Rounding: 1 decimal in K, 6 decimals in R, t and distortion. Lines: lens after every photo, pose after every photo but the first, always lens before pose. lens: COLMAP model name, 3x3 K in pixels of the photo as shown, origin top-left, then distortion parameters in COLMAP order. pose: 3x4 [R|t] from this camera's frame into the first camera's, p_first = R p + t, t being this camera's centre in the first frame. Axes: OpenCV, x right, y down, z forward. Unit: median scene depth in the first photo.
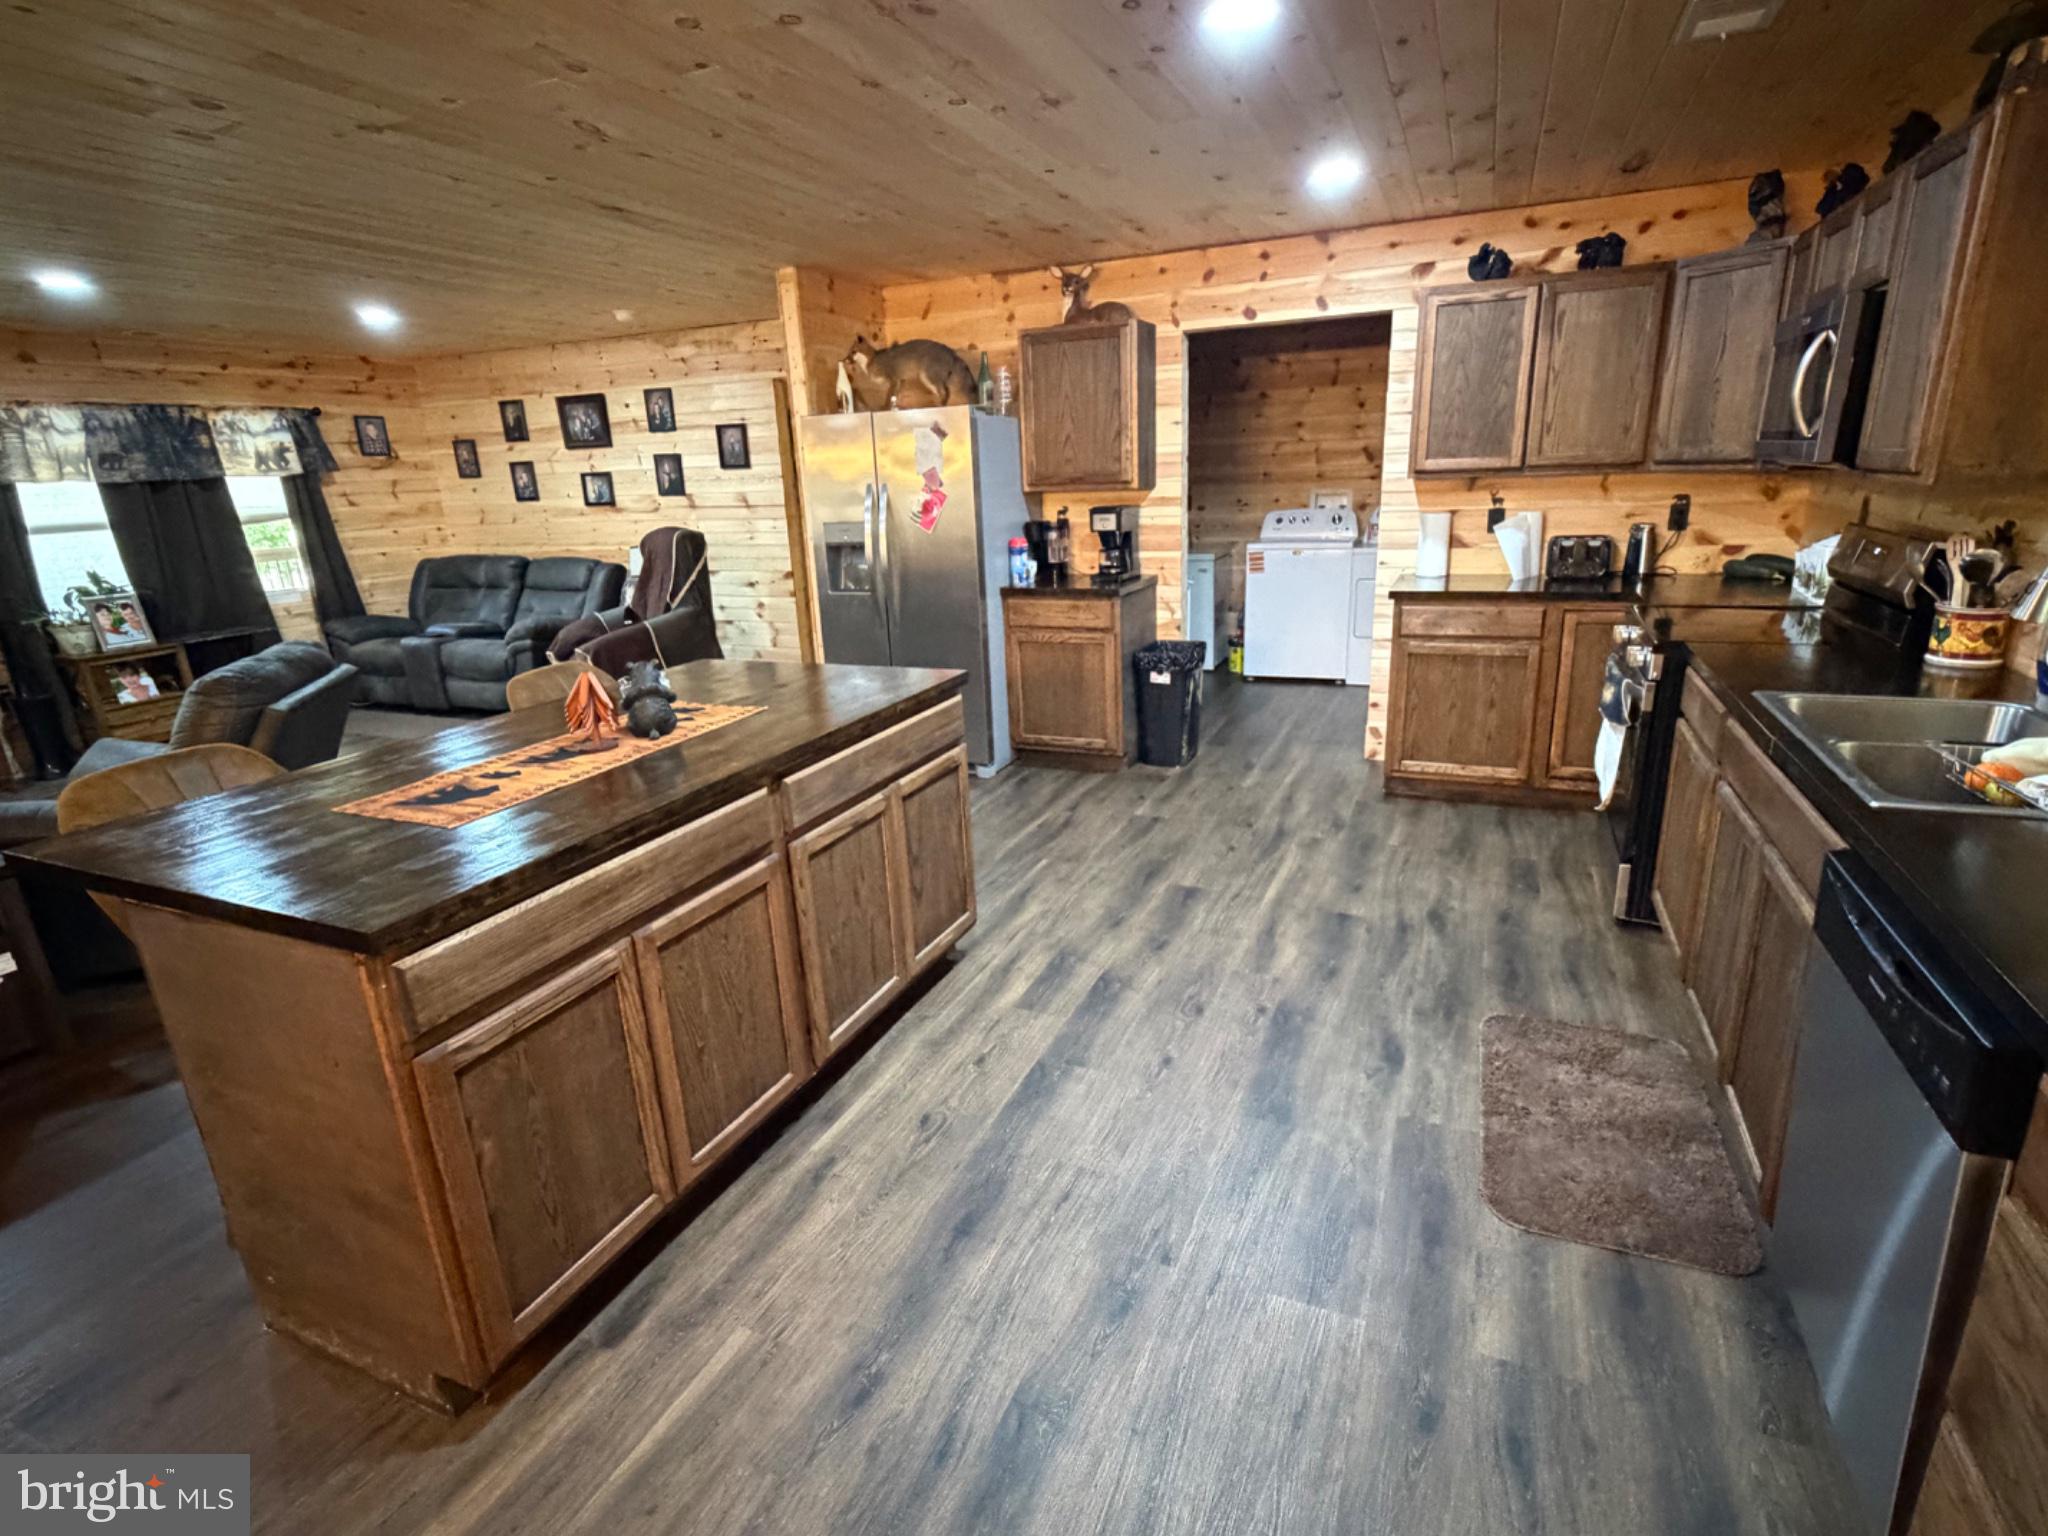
lens RADIAL K [[1012.4, 0, 1031.5], [0, 1012.4, 770.8], [0, 0, 1]] dist [0.004165, 0.000272]
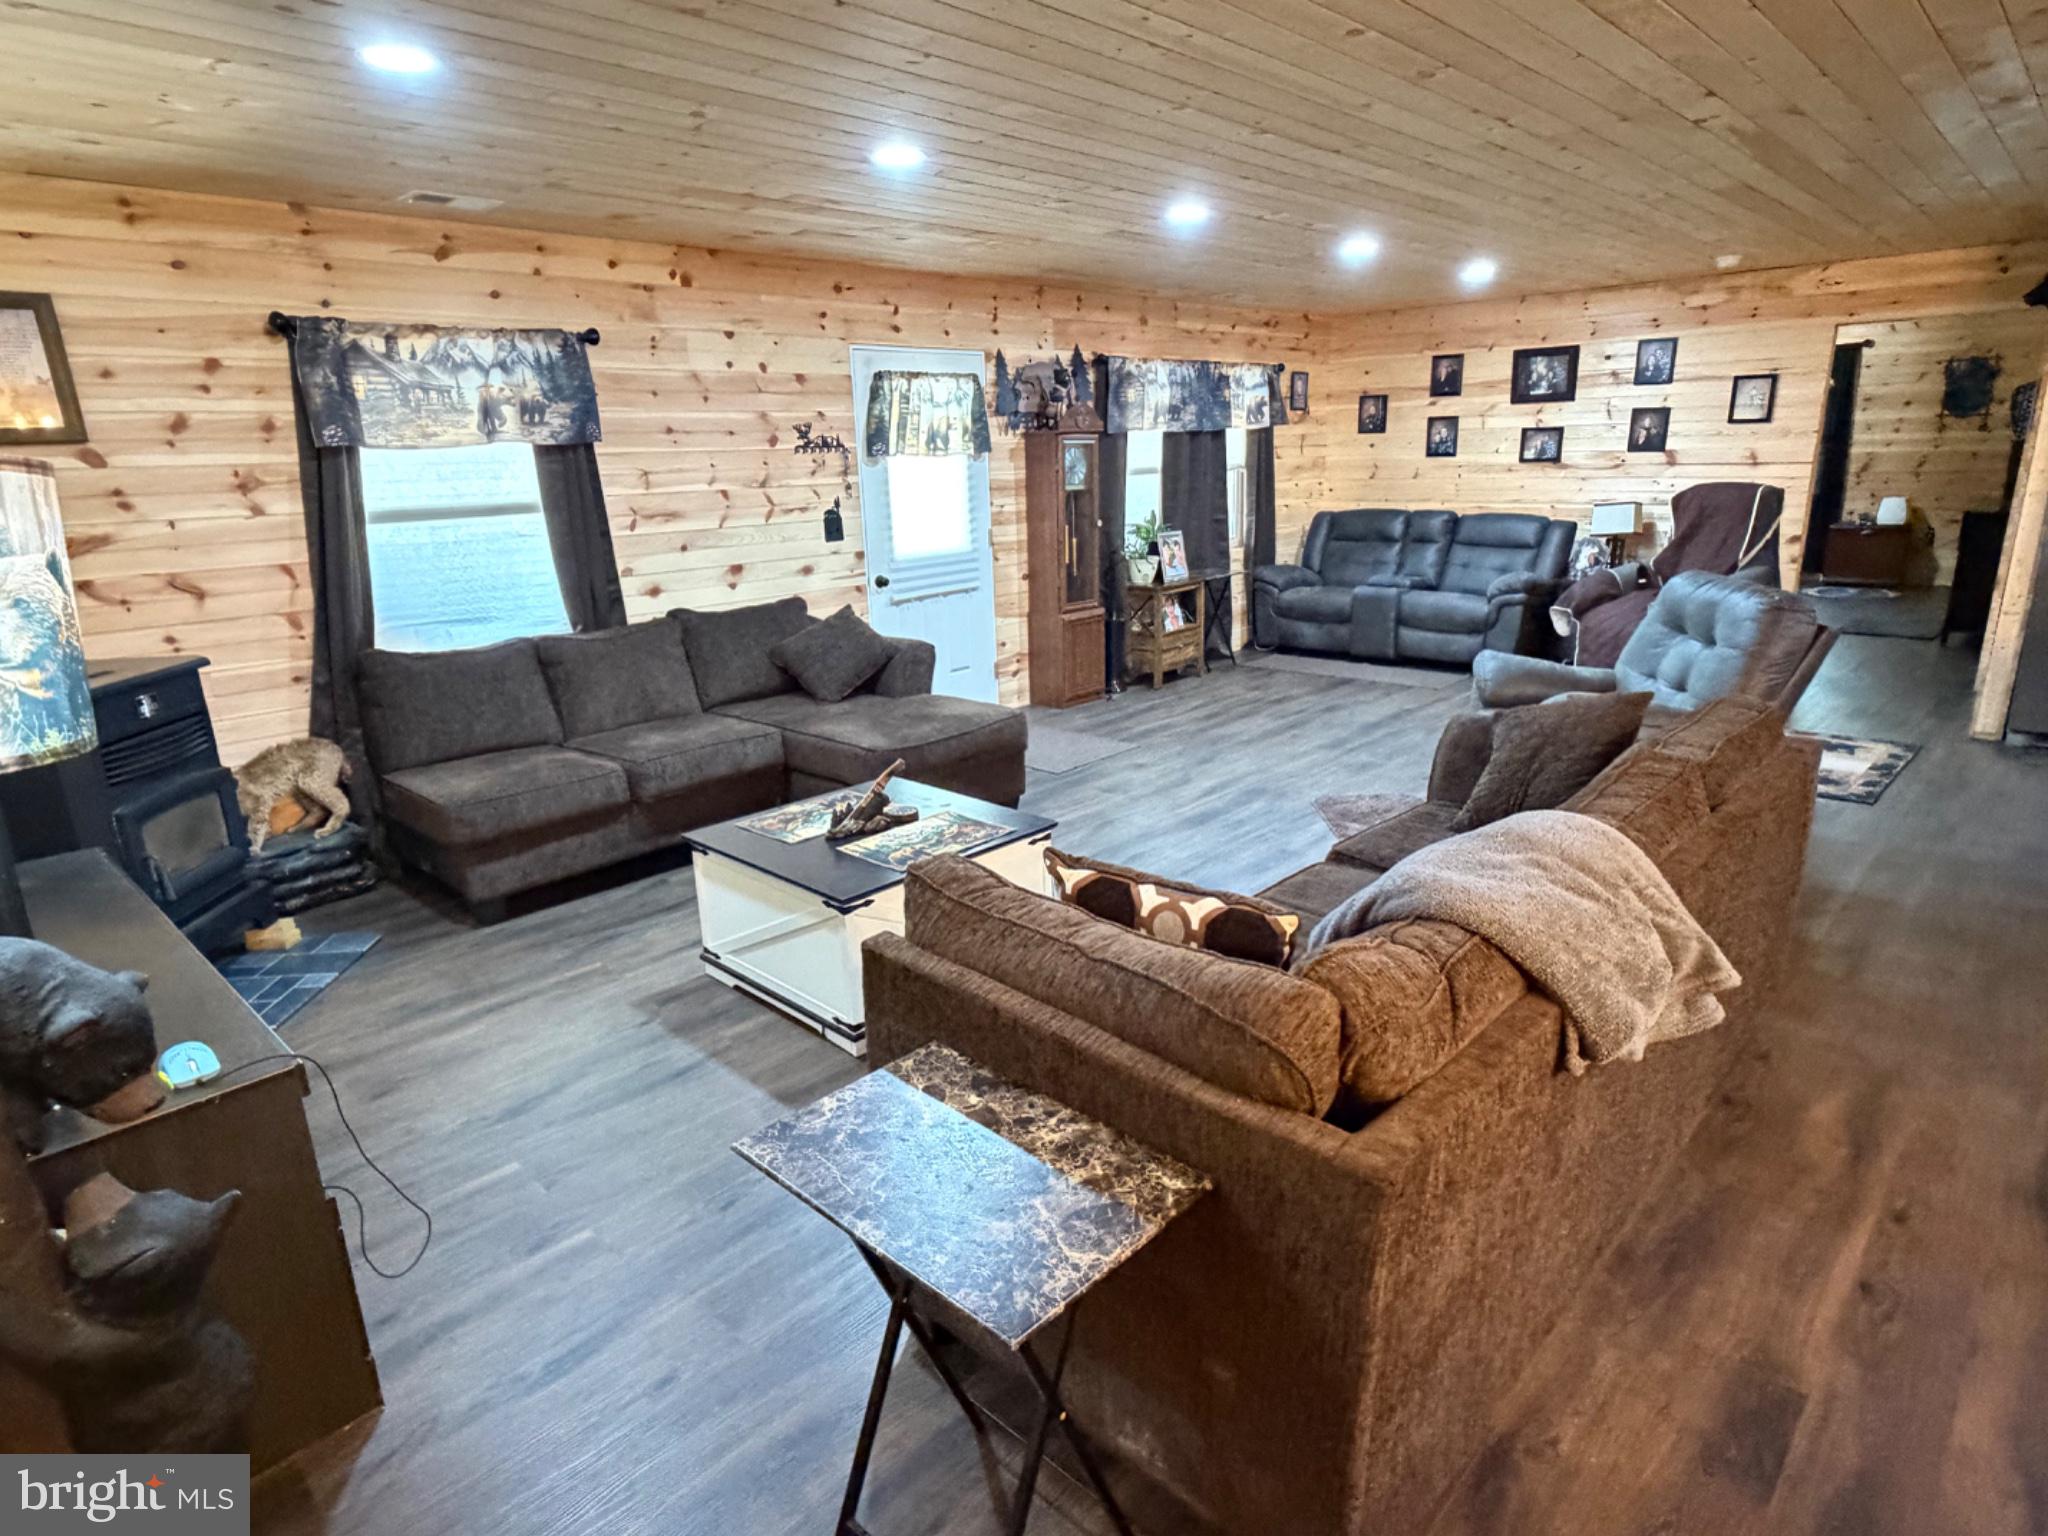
lens RADIAL K [[1127.3, 0, 1028.4], [0, 1127.3, 783.9], [0, 0, 1]] dist [0.001034, 0.000533]
pose [[0.942240, 0.107439, -0.317240, -0.530424], [-0.105629, 0.994141, 0.022952, 0.075075], [0.317847, 0.011883, 0.948067, -0.183427]]
